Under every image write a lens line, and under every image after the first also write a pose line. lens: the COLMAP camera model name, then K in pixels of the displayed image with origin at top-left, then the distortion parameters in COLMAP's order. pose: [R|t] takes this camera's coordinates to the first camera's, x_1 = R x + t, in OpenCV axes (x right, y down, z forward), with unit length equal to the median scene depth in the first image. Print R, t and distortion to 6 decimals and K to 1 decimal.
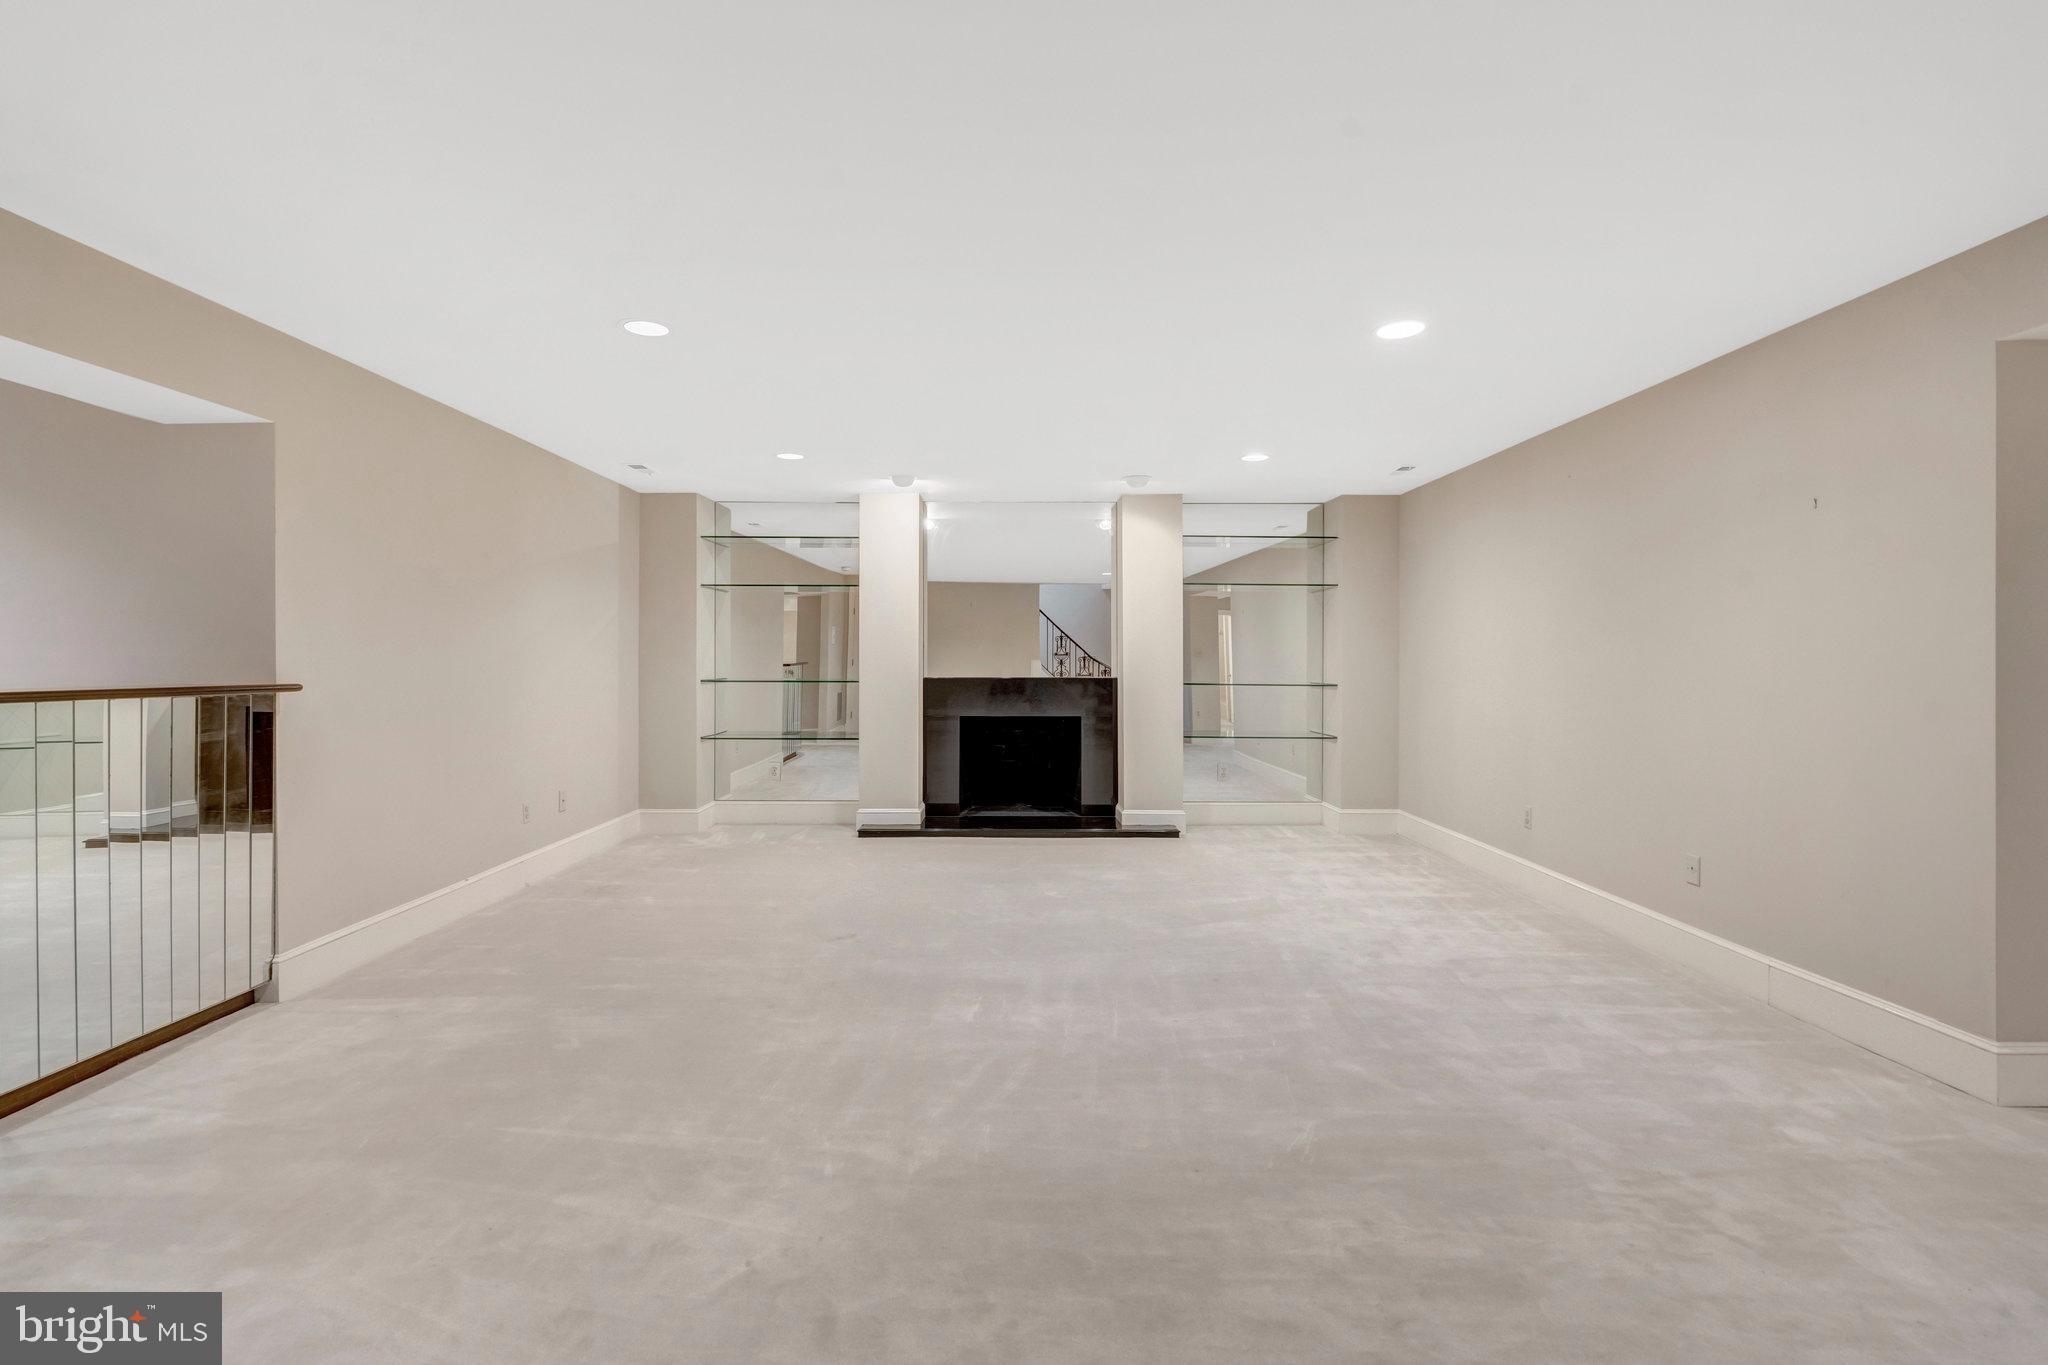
lens RADIAL K [[947.3, 0, 1025.0], [0, 947.3, 671.9], [0, 0, 1]] dist [0.003851, -0.000506]
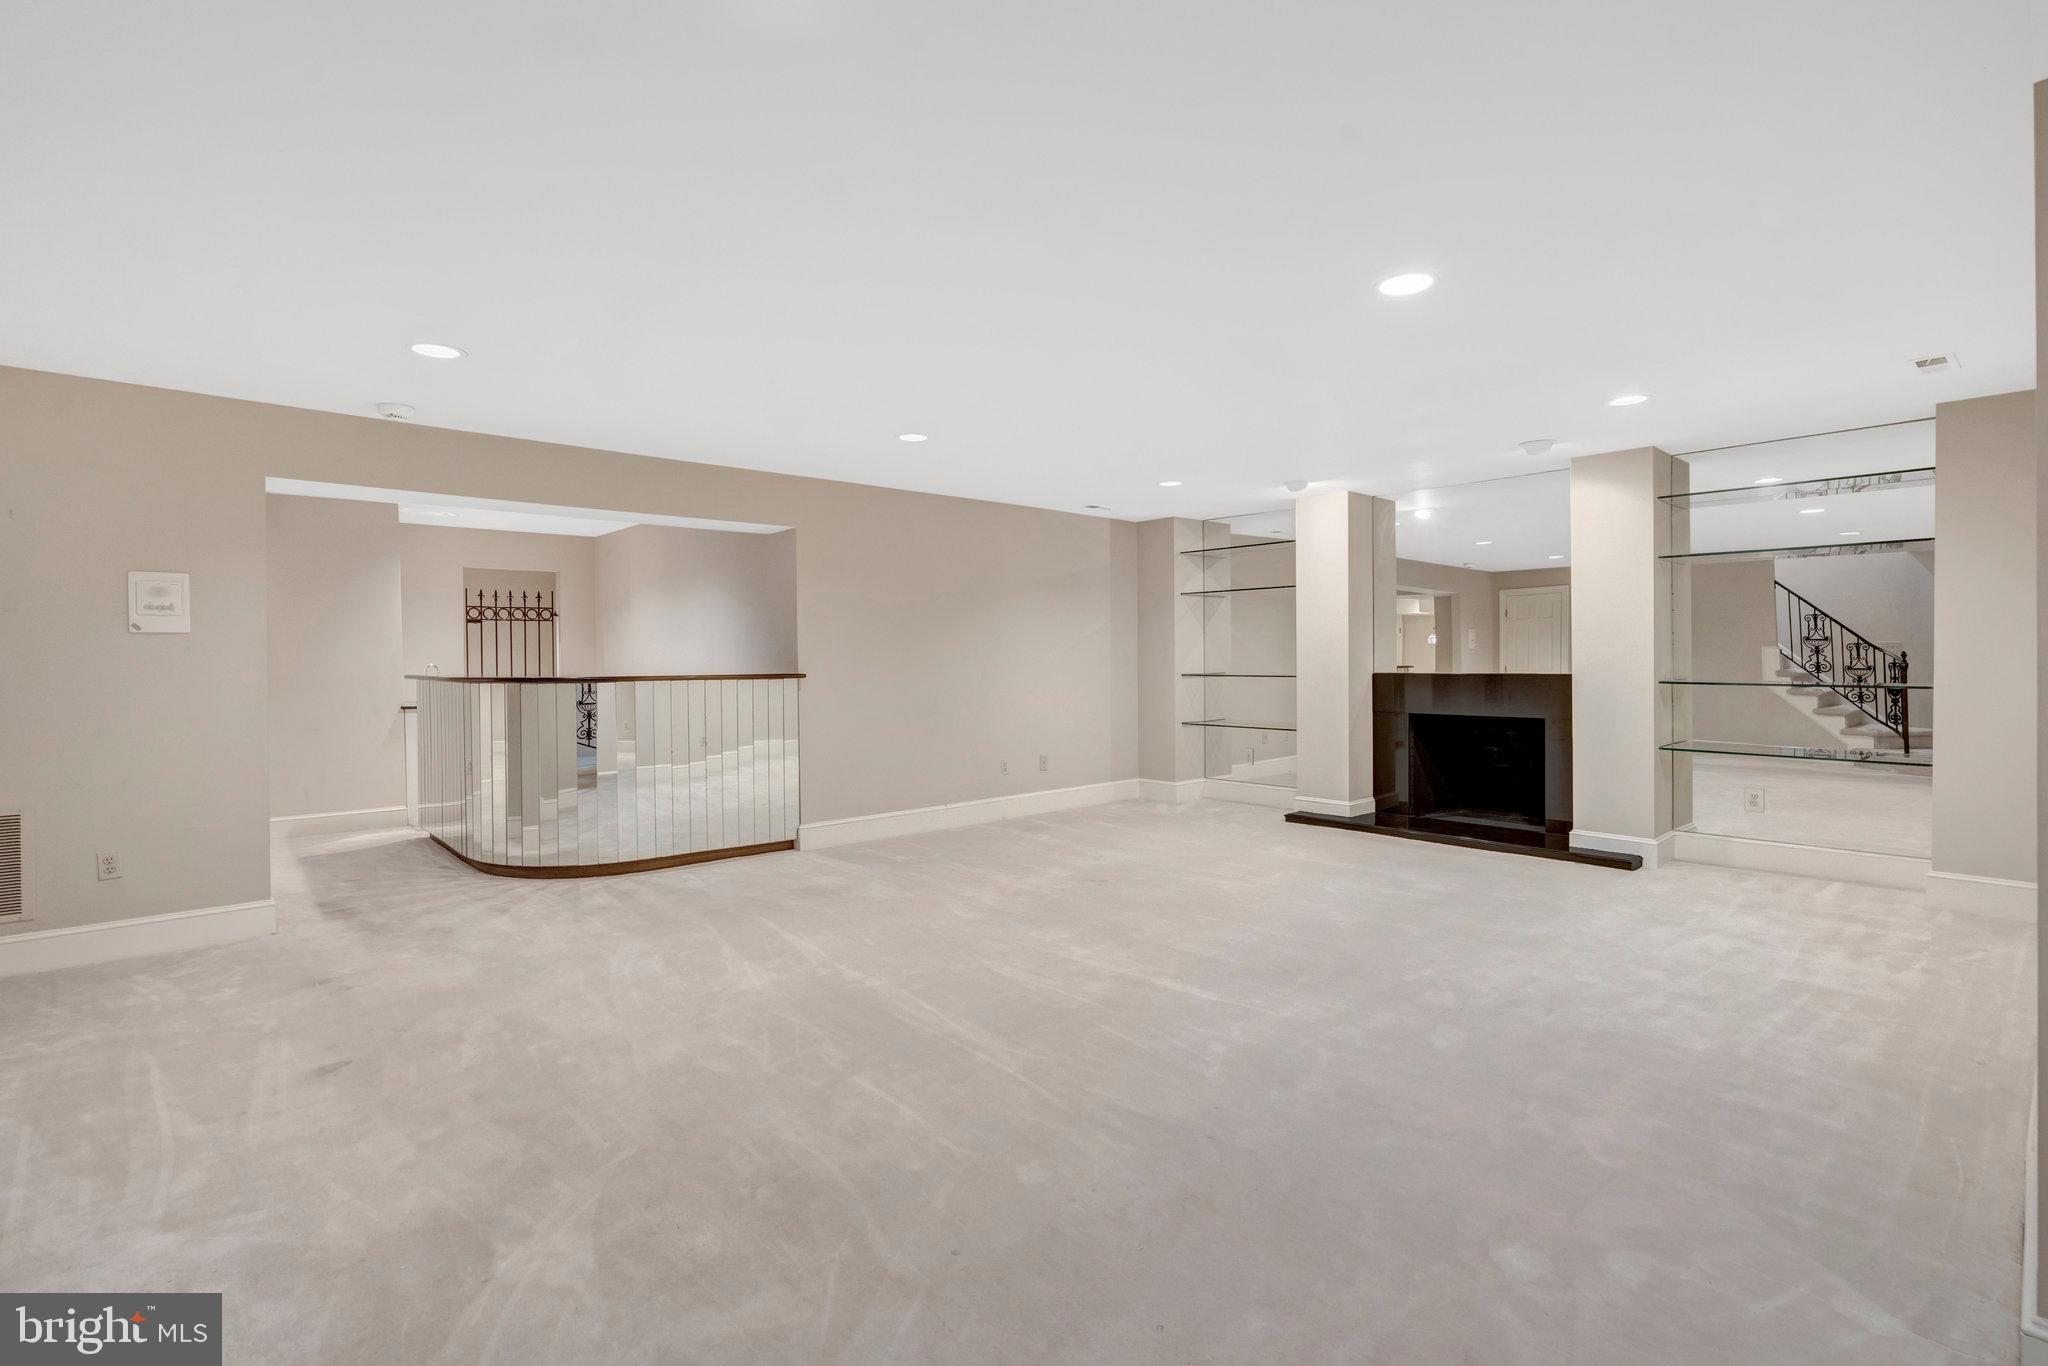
lens RADIAL K [[947.3, 0, 993.3], [0, 947.3, 671.1], [0, 0, 1]] dist [0.003851, -0.000506]
pose [[0.640816, 0.000561, -0.767694, 0.421785], [0.004227, 0.999982, 0.004259, -0.000661], [0.767683, -0.005974, 0.640802, 0.062851]]
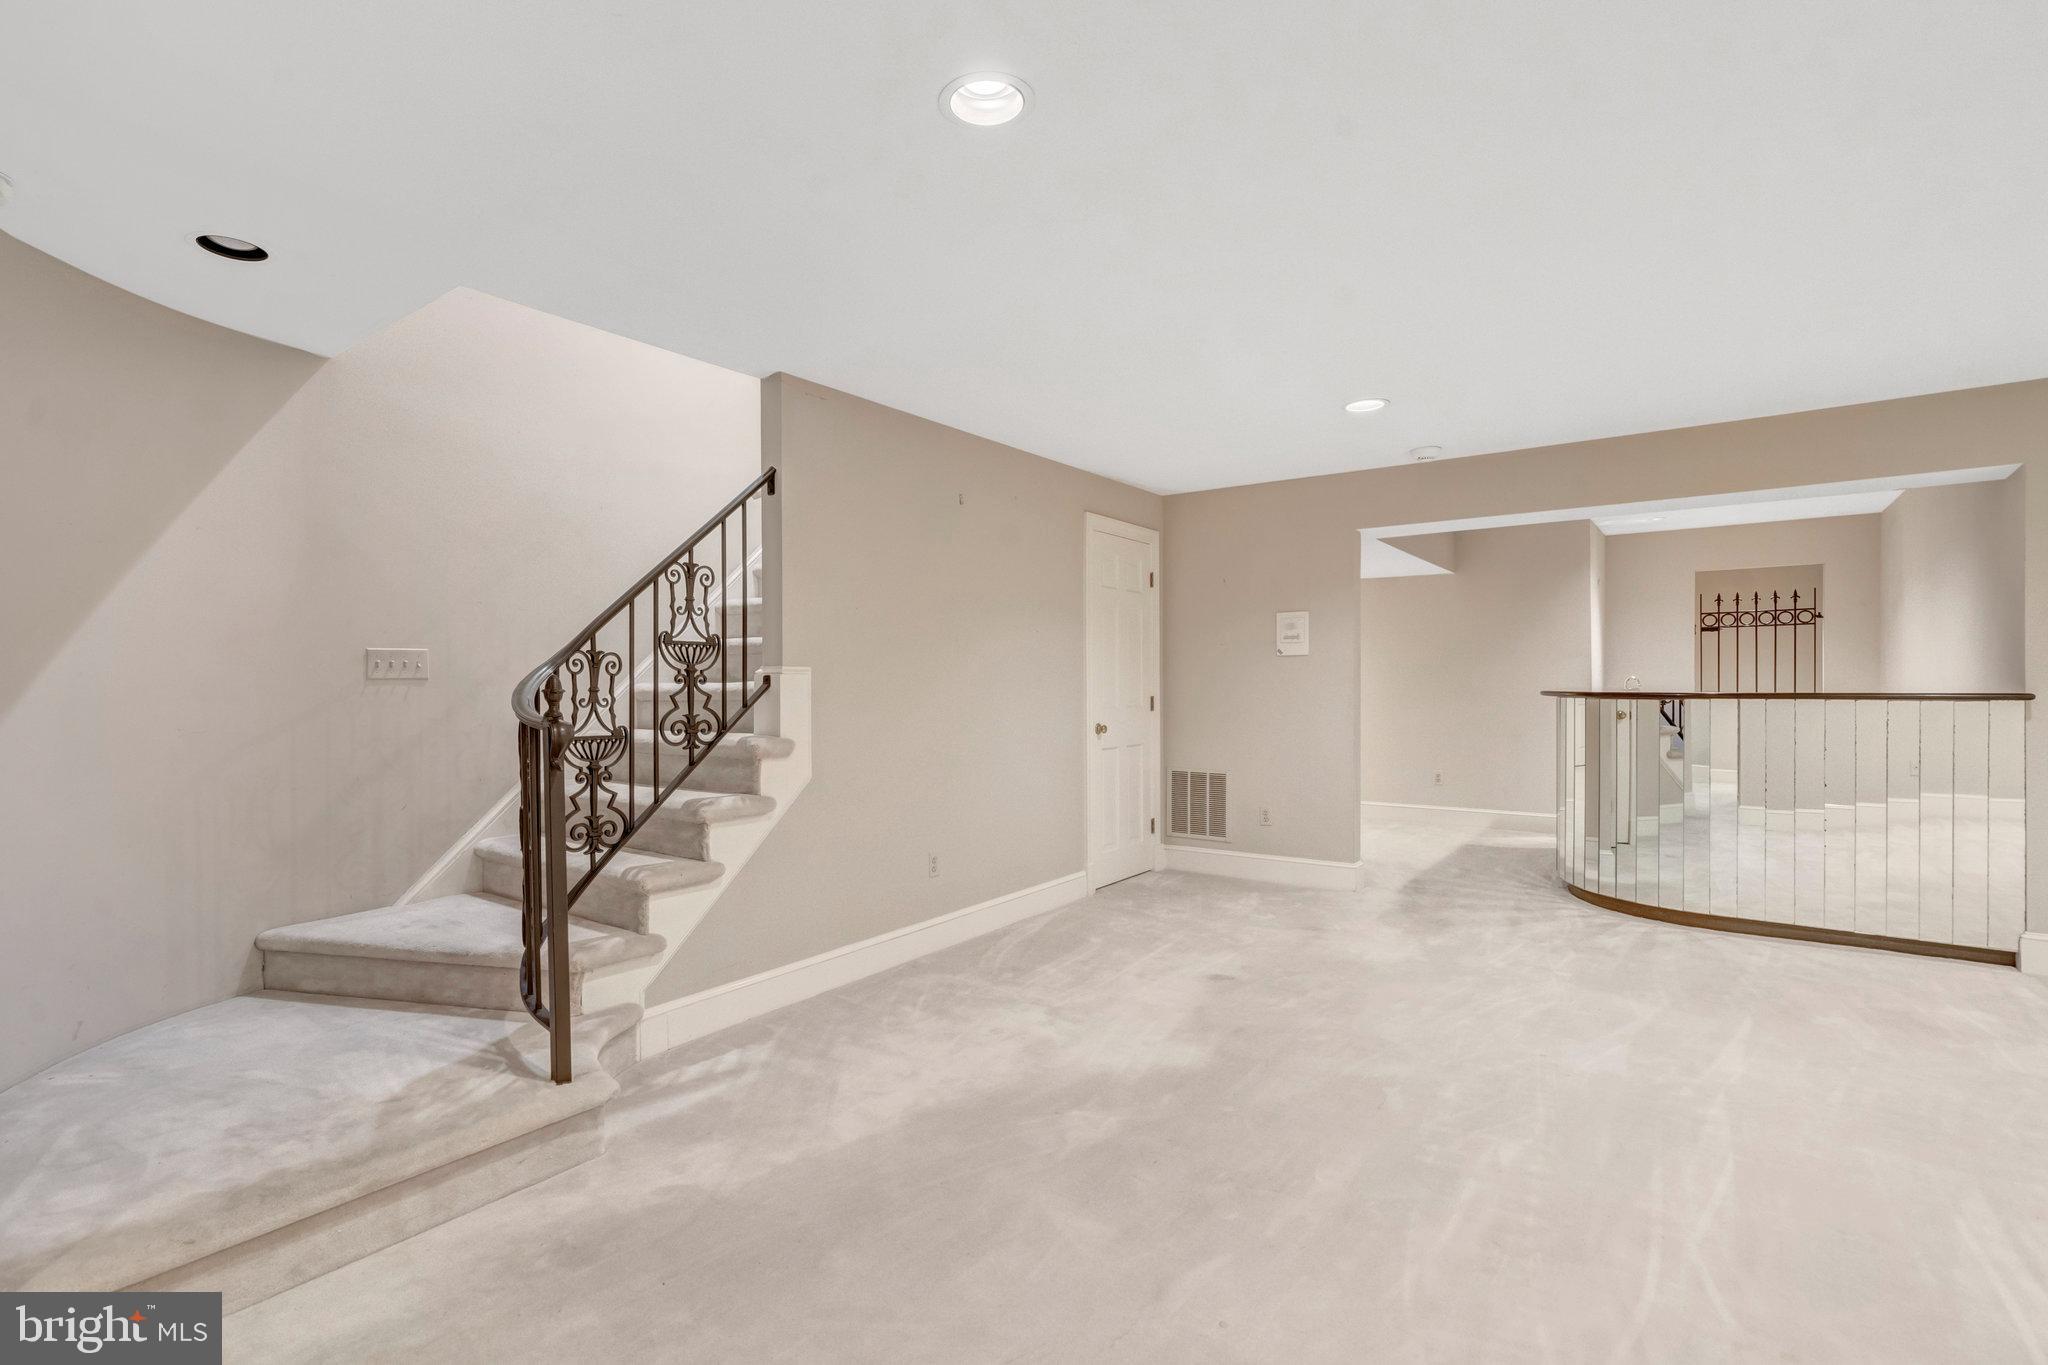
lens RADIAL K [[947.3, 0, 1004.6], [0, 947.3, 680.8], [0, 0, 1]] dist [0.003851, -0.000506]
pose [[-0.609087, 0.000438, -0.793104, 0.441782], [-0.001074, 0.999998, 0.001376, -0.002995], [0.793103, 0.001690, -0.609085, 0.359990]]
